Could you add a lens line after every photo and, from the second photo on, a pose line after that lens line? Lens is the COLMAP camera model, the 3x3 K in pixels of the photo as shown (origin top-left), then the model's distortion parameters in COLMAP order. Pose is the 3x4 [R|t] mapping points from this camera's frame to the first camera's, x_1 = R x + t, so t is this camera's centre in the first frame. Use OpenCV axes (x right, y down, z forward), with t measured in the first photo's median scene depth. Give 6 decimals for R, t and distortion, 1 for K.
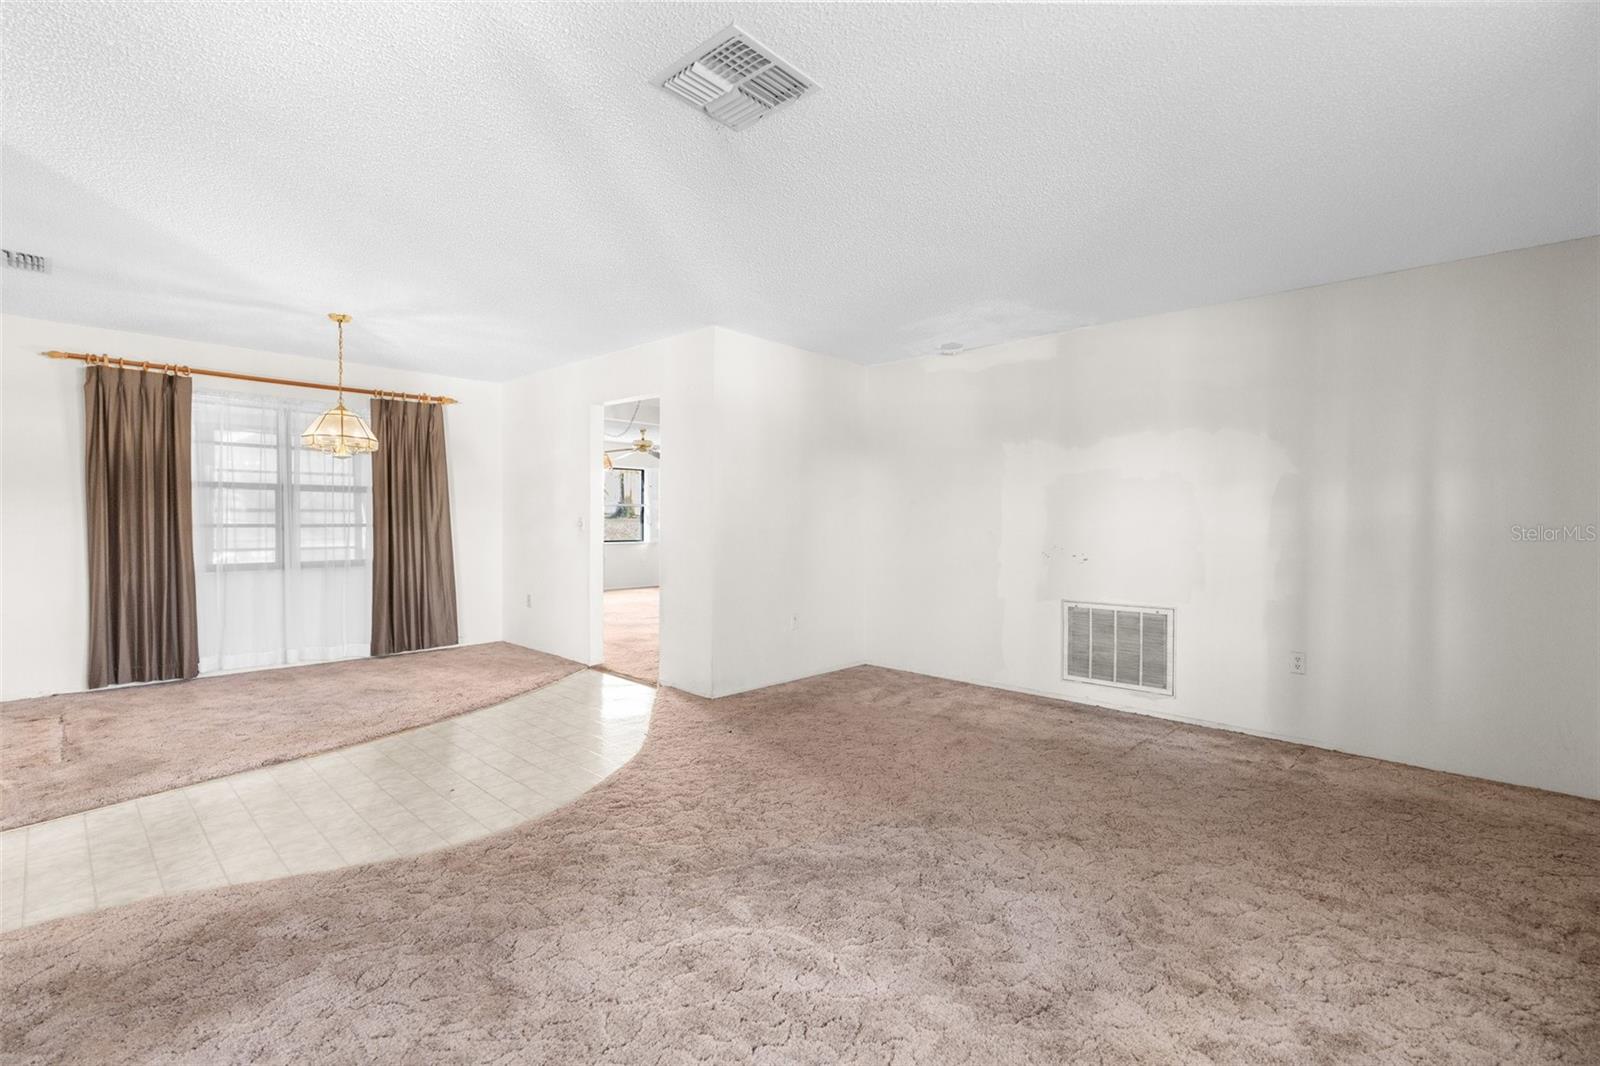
lens RADIAL K [[714.7, 0, 793.7], [0, 714.7, 536.6], [0, 0, 1]] dist [-0.013615, 0.006099]
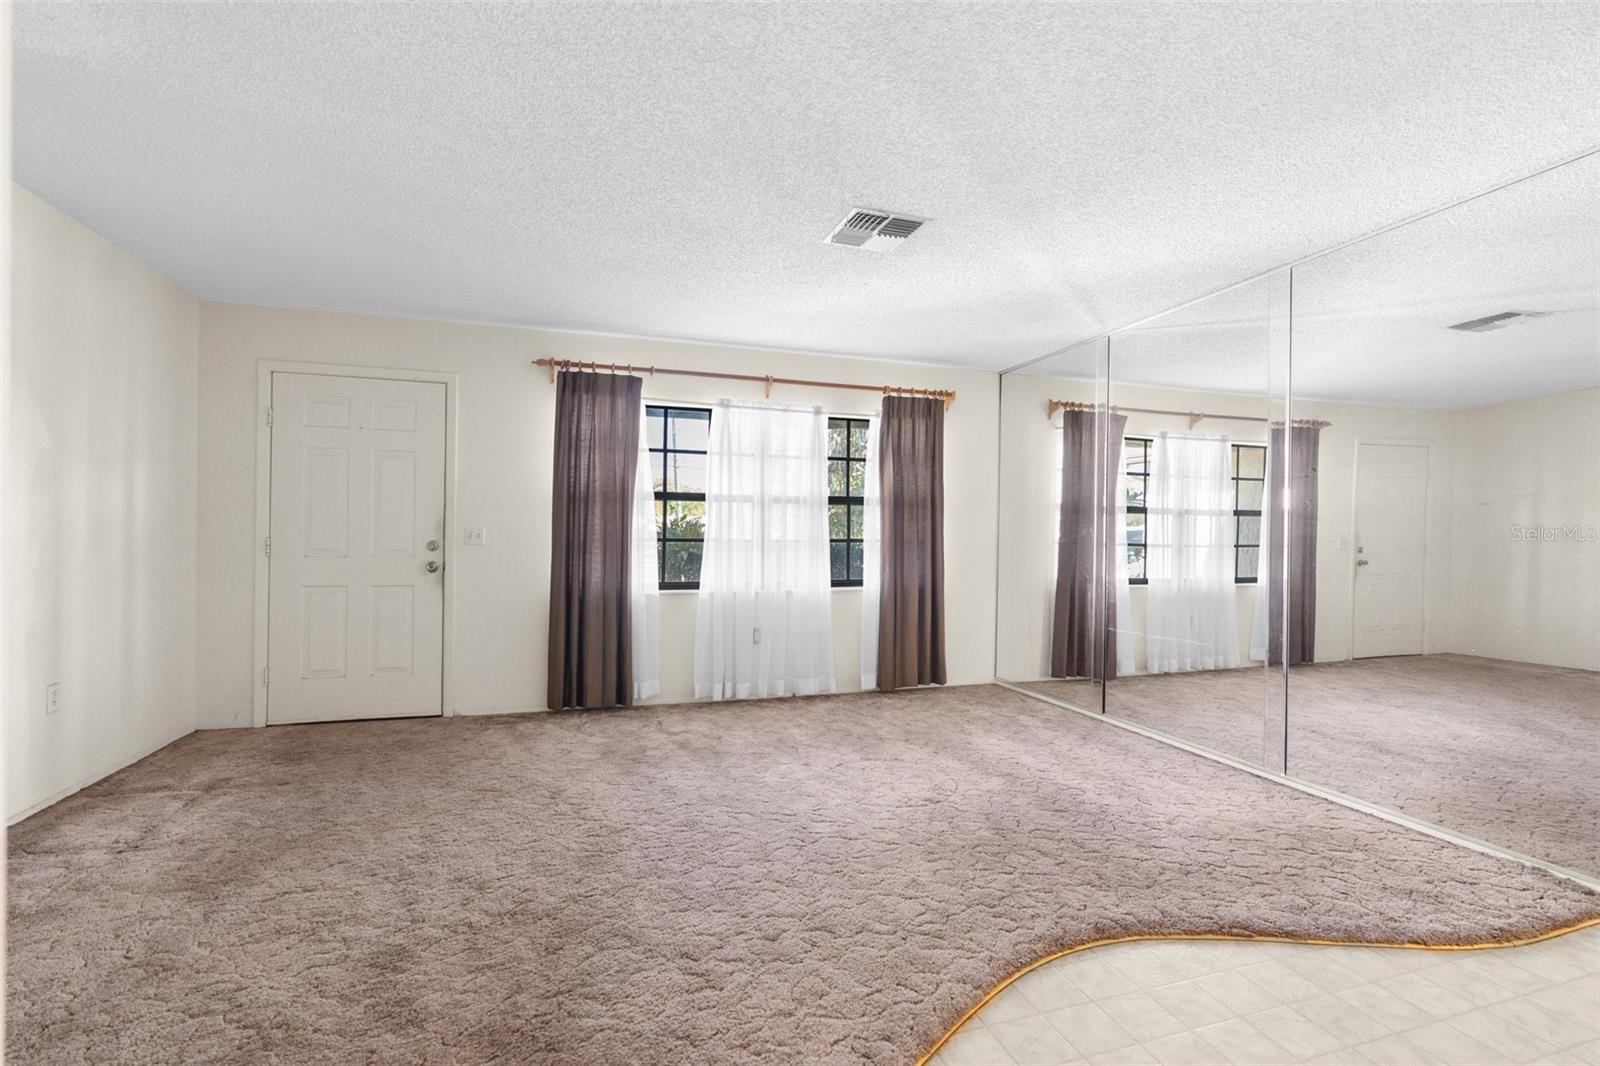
lens RADIAL K [[714.7, 0, 793.7], [0, 714.7, 536.6], [0, 0, 1]] dist [-0.013615, 0.006099]
pose [[-0.877825, -0.017502, 0.478662, -0.276648], [-0.004911, 0.999608, 0.027545, -0.016725], [-0.478957, 0.021829, -0.877567, 1.009592]]
